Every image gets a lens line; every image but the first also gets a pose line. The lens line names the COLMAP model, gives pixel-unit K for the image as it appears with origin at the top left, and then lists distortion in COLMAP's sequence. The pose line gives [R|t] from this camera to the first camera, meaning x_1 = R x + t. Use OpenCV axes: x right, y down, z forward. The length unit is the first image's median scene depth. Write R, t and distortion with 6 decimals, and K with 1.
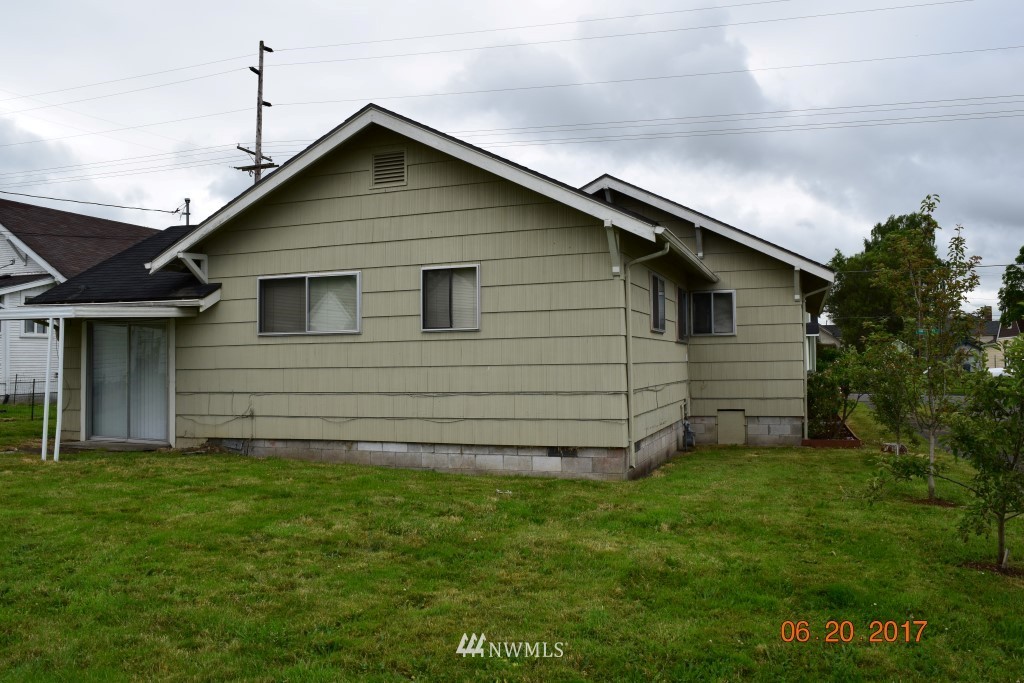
lens RADIAL K [[804.7, 0, 512.2], [0, 804.7, 342.2], [0, 0, 1]] dist [-0.095813, 0.020887]
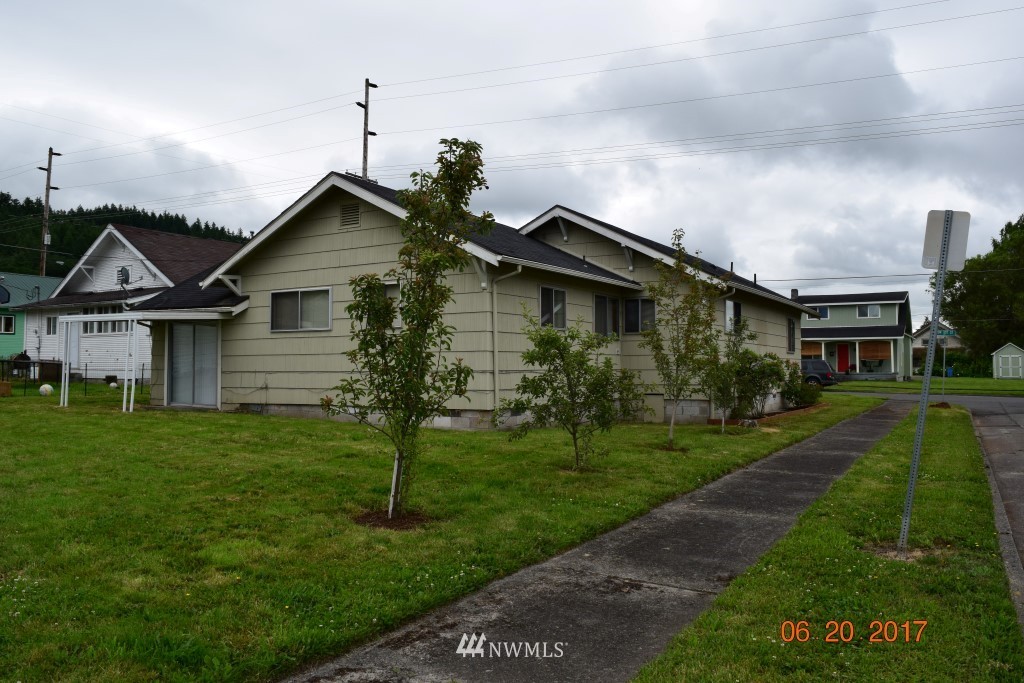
lens RADIAL K [[804.7, 0, 512.7], [0, 804.7, 342.4], [0, 0, 1]] dist [-0.095813, 0.020887]
pose [[0.982532, 0.003333, -0.186066, 0.366939], [-0.004151, 0.999983, -0.004003, 0.014107], [0.186050, 0.004705, 0.982529, -0.322619]]
